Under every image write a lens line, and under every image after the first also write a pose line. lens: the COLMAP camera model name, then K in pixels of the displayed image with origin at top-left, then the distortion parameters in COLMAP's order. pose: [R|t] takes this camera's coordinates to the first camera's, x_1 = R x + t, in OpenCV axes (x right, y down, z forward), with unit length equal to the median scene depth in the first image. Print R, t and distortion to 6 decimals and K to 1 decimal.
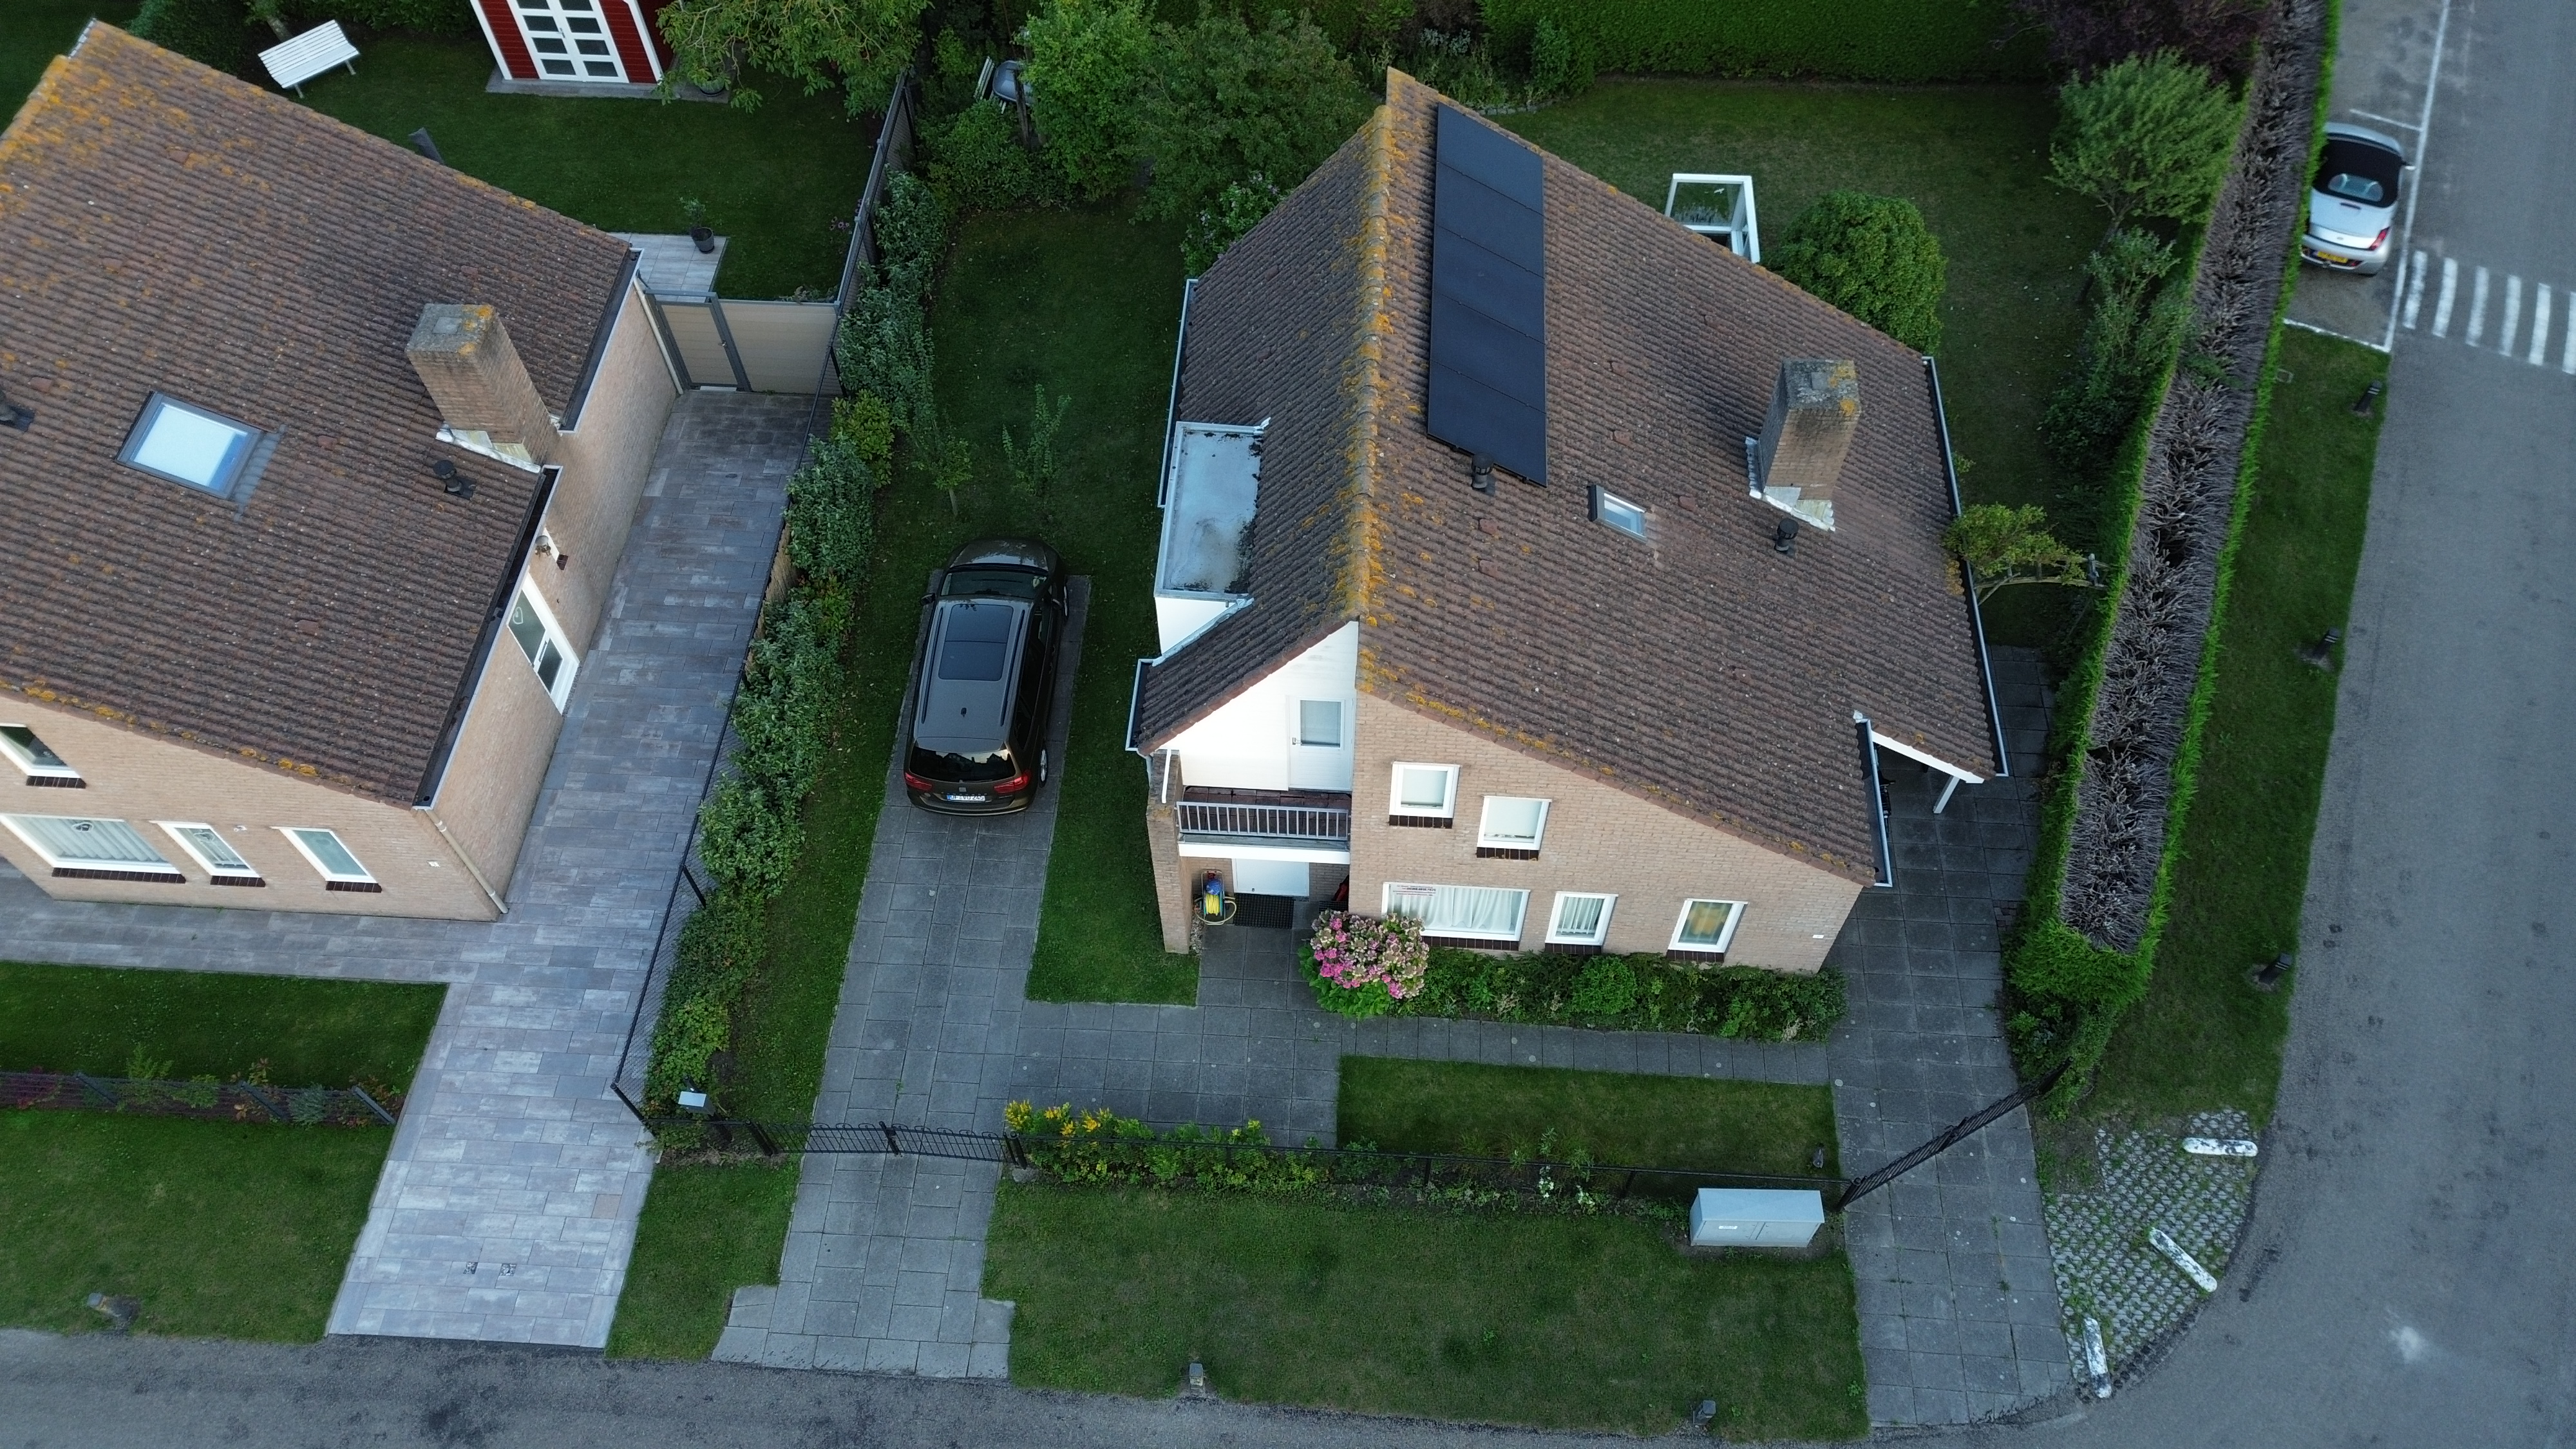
lens RADIAL K [[1833.7, 0, 1275.0], [0, 1833.7, 729.7], [0, 0, 1]] dist [0.039319, -0.034032]
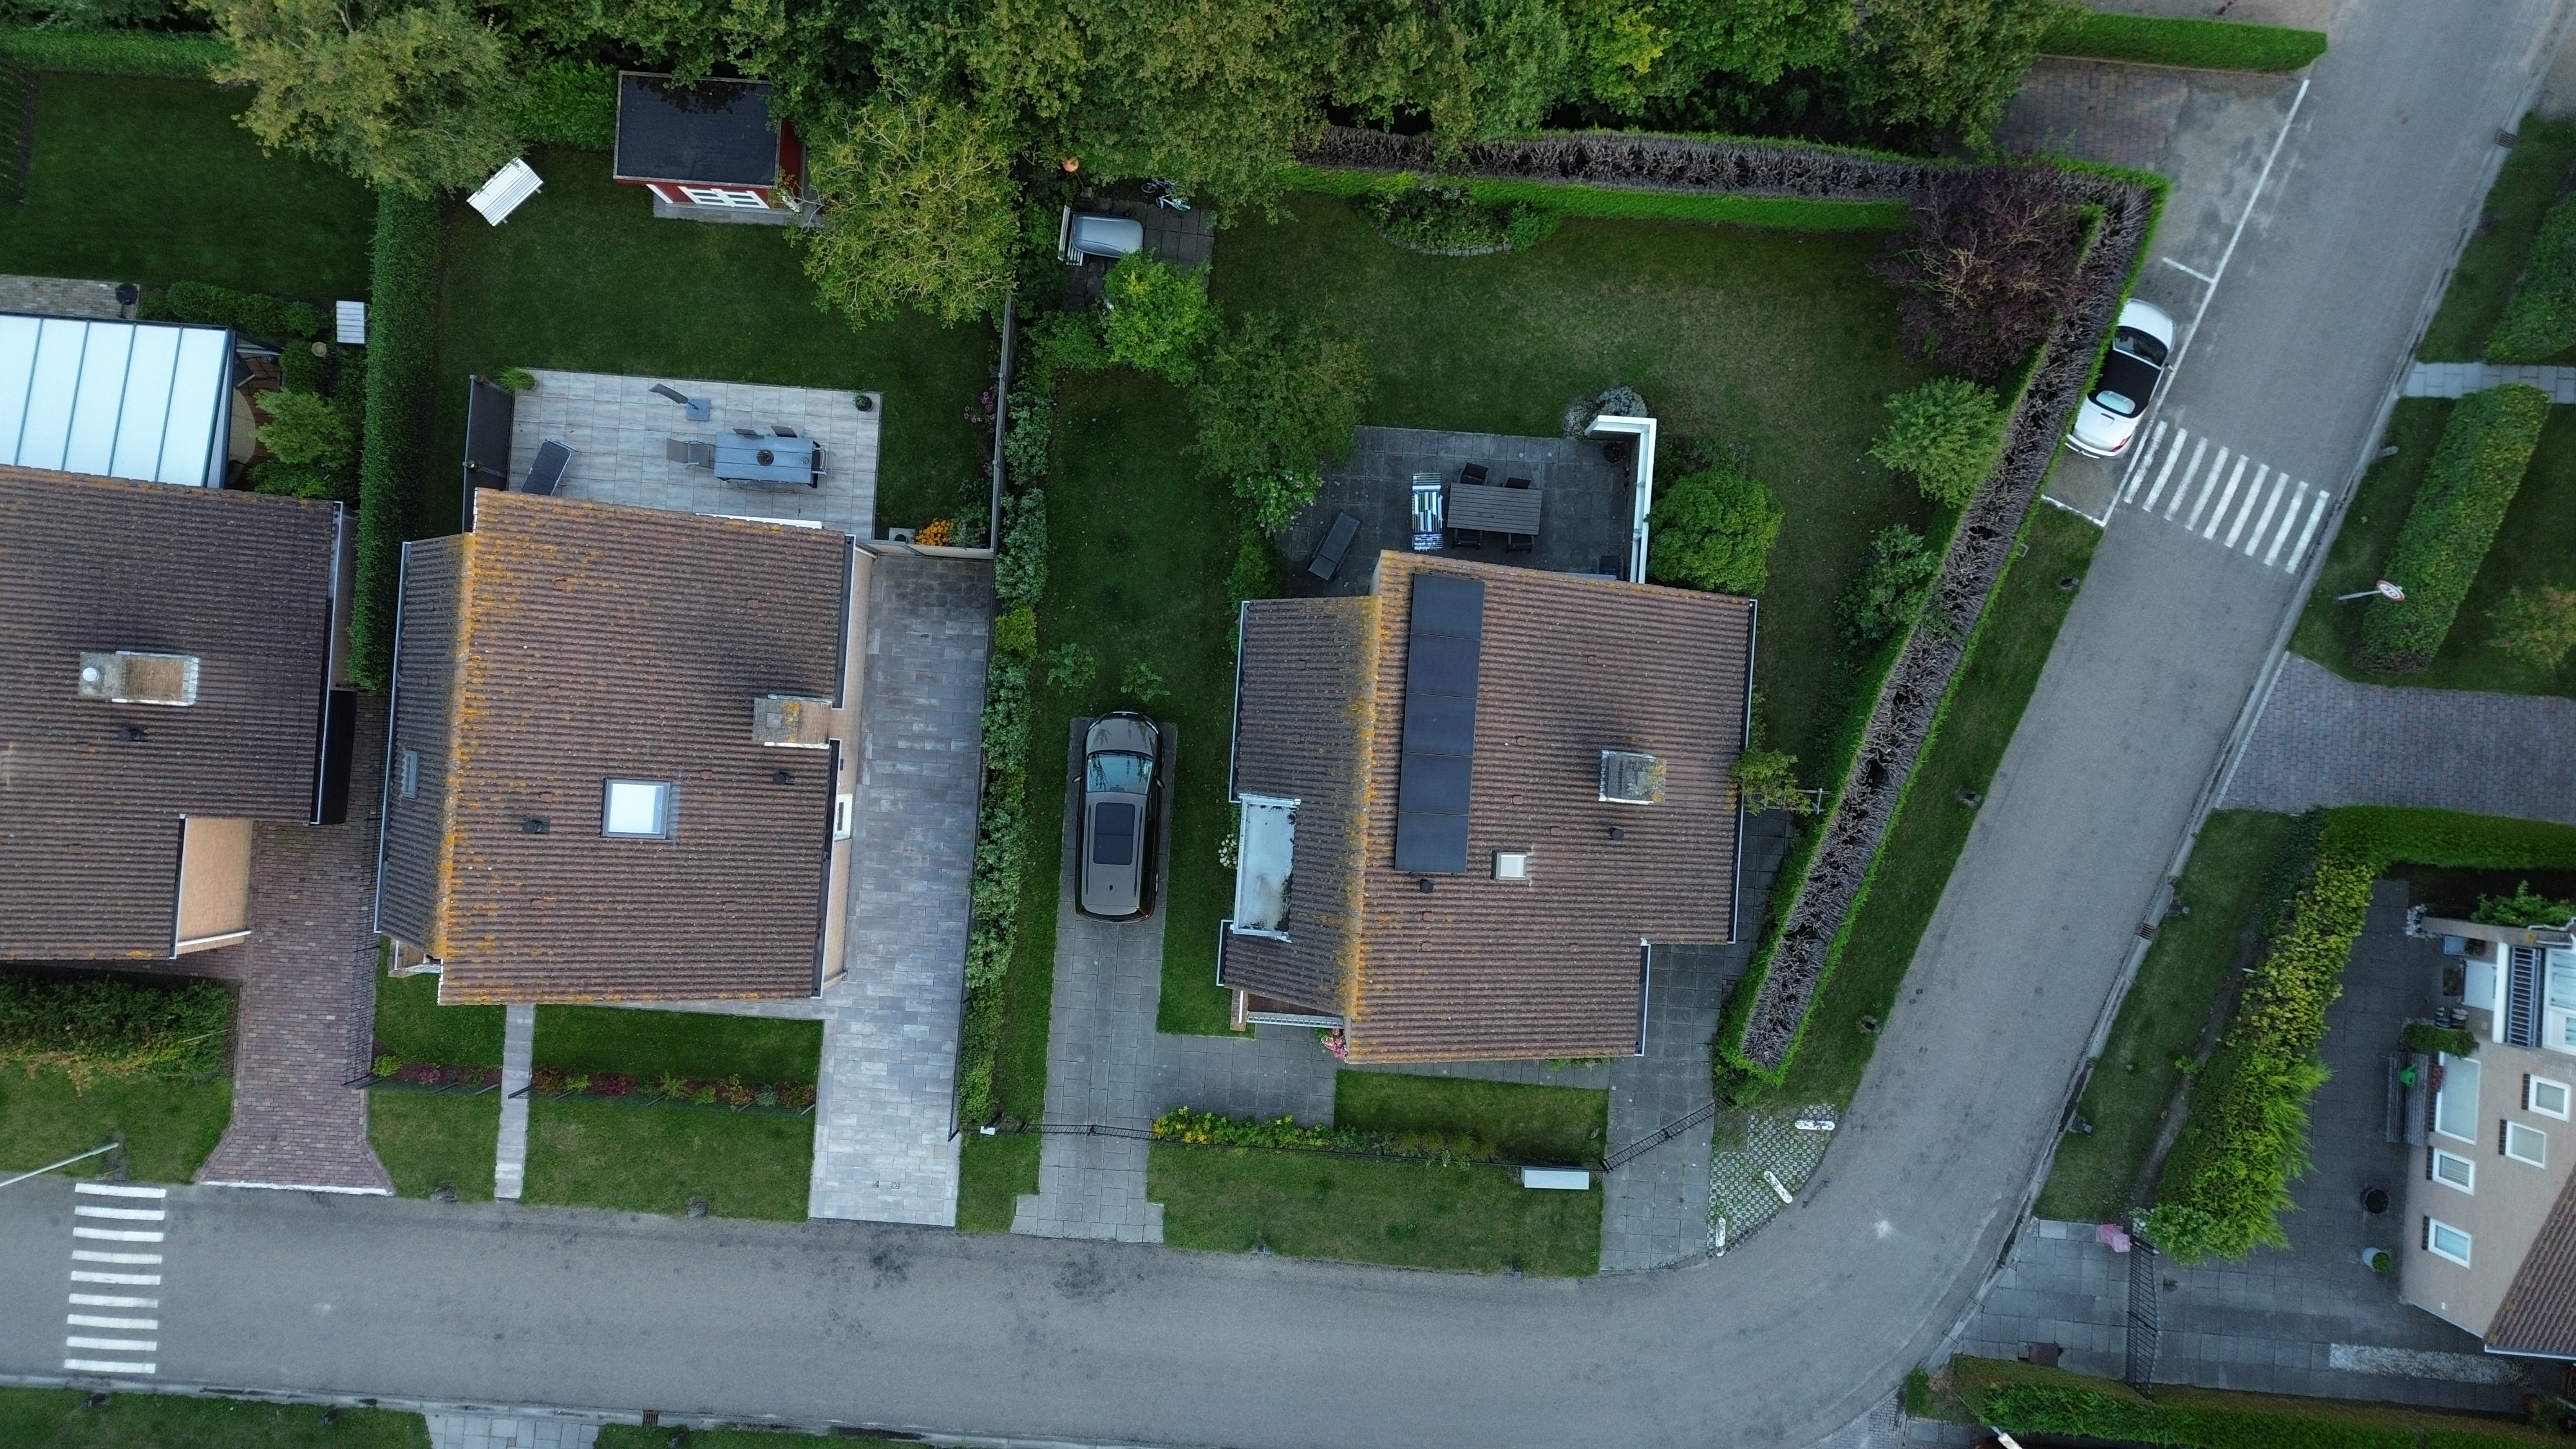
lens RADIAL K [[1833.7, 0, 1275.0], [0, 1833.7, 729.7], [0, 0, 1]] dist [0.039319, -0.034032]
pose [[1.000000, 0.000122, -0.000007, -0.024932], [-0.000099, 0.837647, 0.546212, -1.086894], [0.000072, -0.546212, 0.837647, -0.313561]]
